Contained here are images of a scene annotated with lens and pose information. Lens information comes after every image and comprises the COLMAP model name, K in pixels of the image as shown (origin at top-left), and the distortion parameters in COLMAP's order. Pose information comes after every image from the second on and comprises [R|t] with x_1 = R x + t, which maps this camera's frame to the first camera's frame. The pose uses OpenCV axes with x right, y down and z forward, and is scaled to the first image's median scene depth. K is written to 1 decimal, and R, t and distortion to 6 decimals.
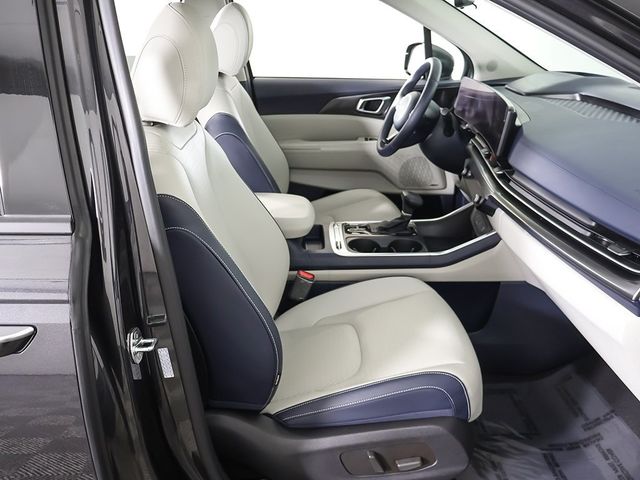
lens RADIAL K [[598.1, 0, 320.5], [0, 598.1, 239.4], [0, 0, 1]] dist [-0.009358, 0.000000]
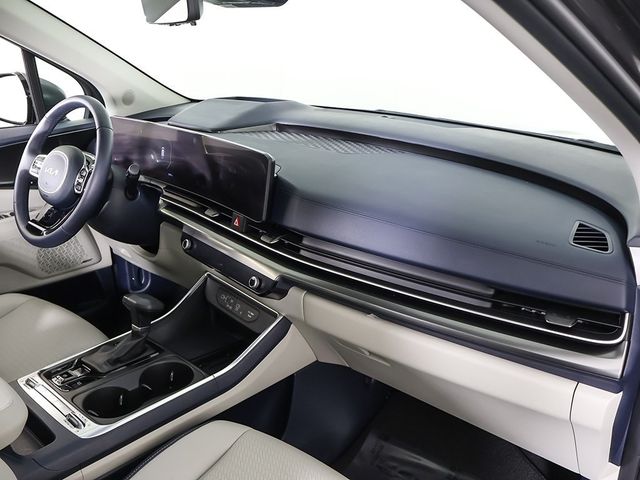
lens RADIAL K [[598.1, 0, 320.2], [0, 598.1, 242.0], [0, 0, 1]] dist [-0.009358, 0.000000]
pose [[0.693702, -0.243615, 0.677812, -0.134600], [0.258227, 0.962623, 0.081699, -0.124817], [-0.672381, 0.118354, 0.730682, 0.326029]]
